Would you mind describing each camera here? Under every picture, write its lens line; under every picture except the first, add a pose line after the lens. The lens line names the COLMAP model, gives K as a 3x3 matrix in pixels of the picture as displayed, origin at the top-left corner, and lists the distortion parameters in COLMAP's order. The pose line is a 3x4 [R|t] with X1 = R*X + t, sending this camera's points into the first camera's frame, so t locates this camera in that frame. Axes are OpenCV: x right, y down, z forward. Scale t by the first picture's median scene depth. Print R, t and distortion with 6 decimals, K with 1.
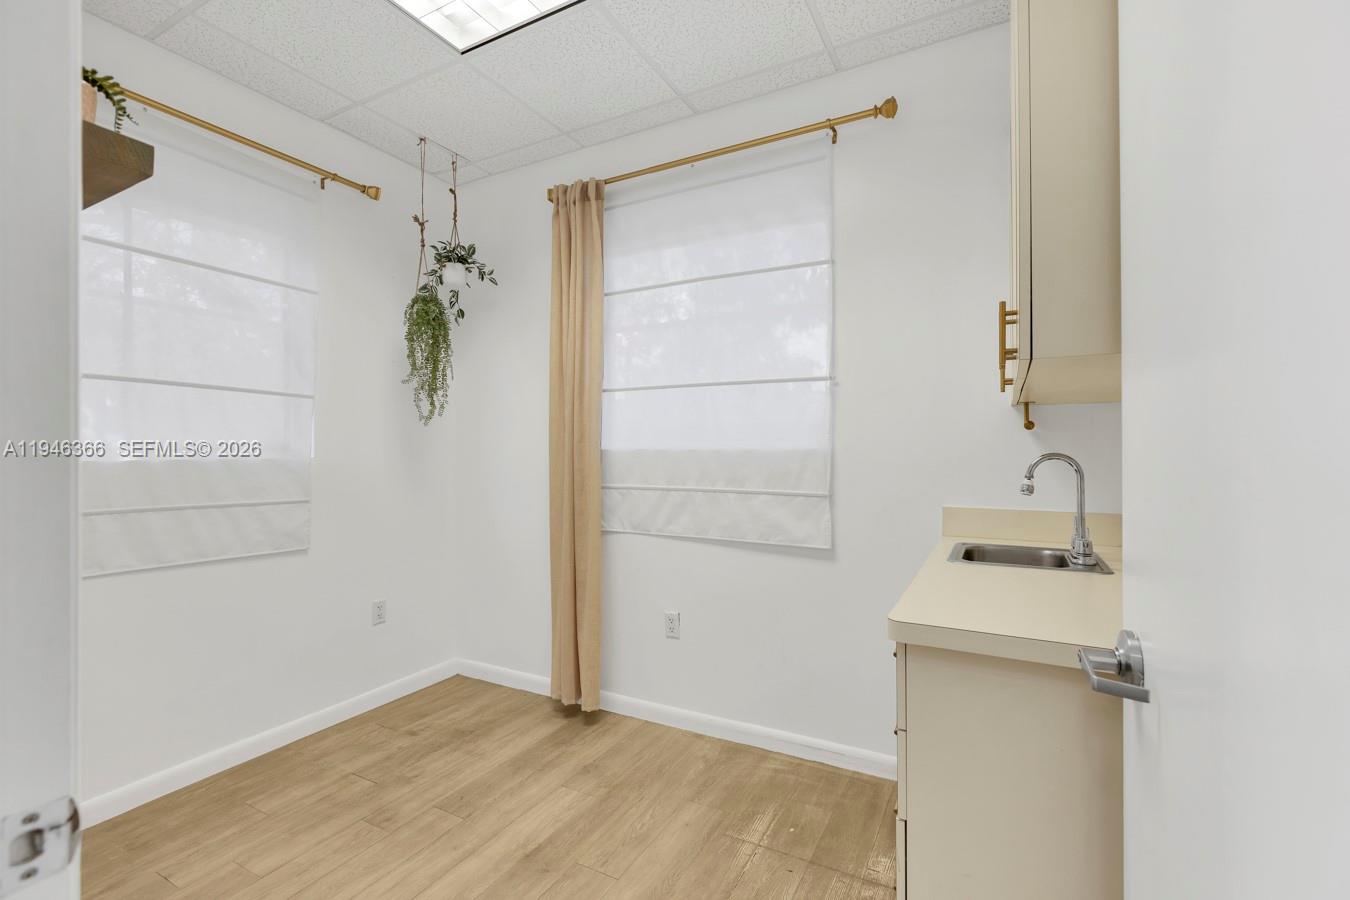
lens RADIAL K [[596.5, 0, 676.6], [0, 596.5, 445.7], [0, 0, 1]] dist [-0.000358, -0.000500]
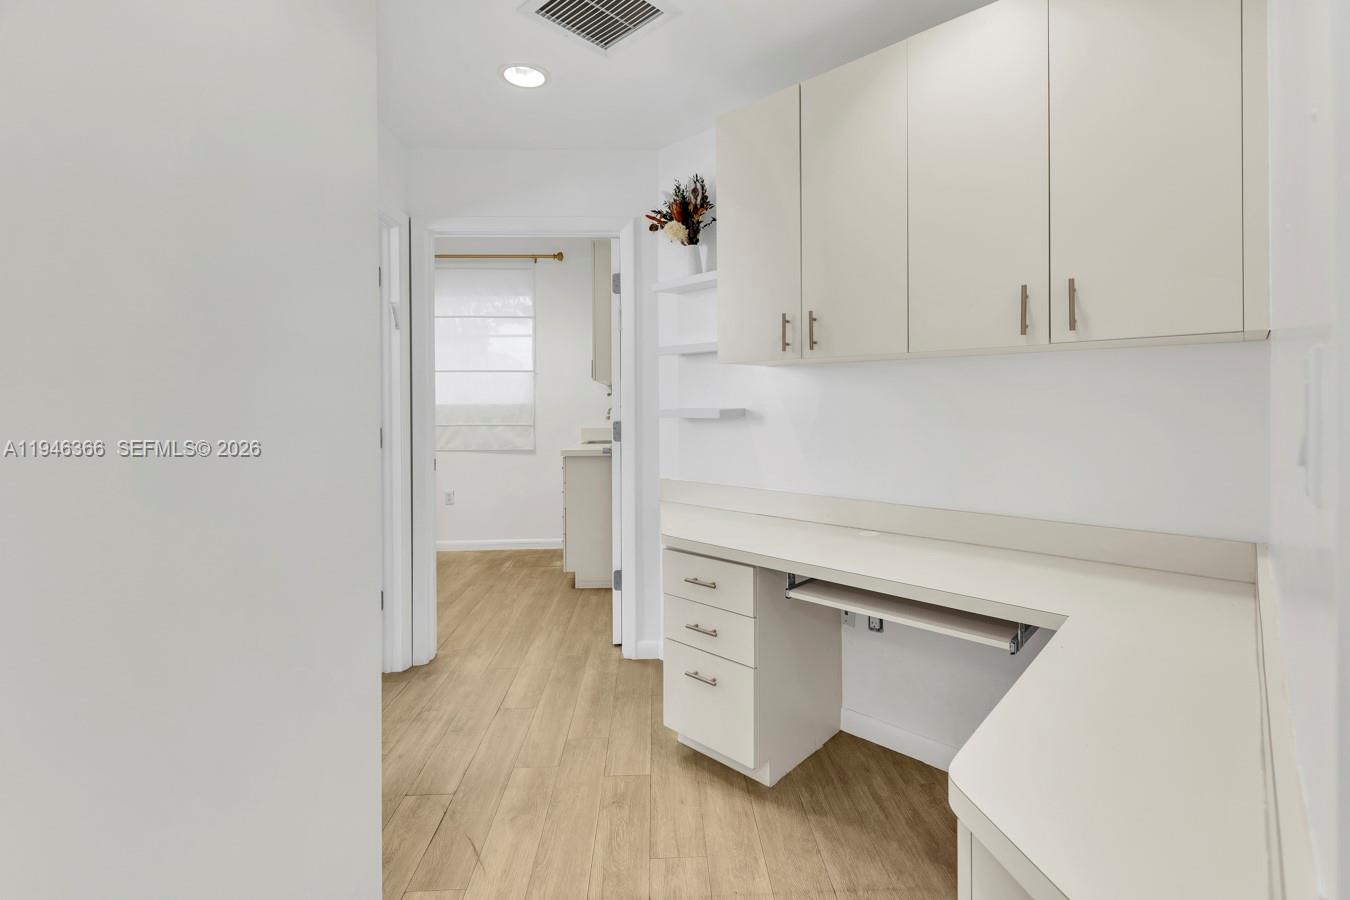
lens RADIAL K [[601.8, 0, 674.7], [0, 601.8, 408.5], [0, 0, 1]] dist [-0.000200, -0.000100]
pose [[0.858718, -0.004664, 0.512428, -0.411288], [-0.000723, 0.999947, 0.010314, -0.000604], [-0.512449, -0.009227, 0.858668, -1.107769]]
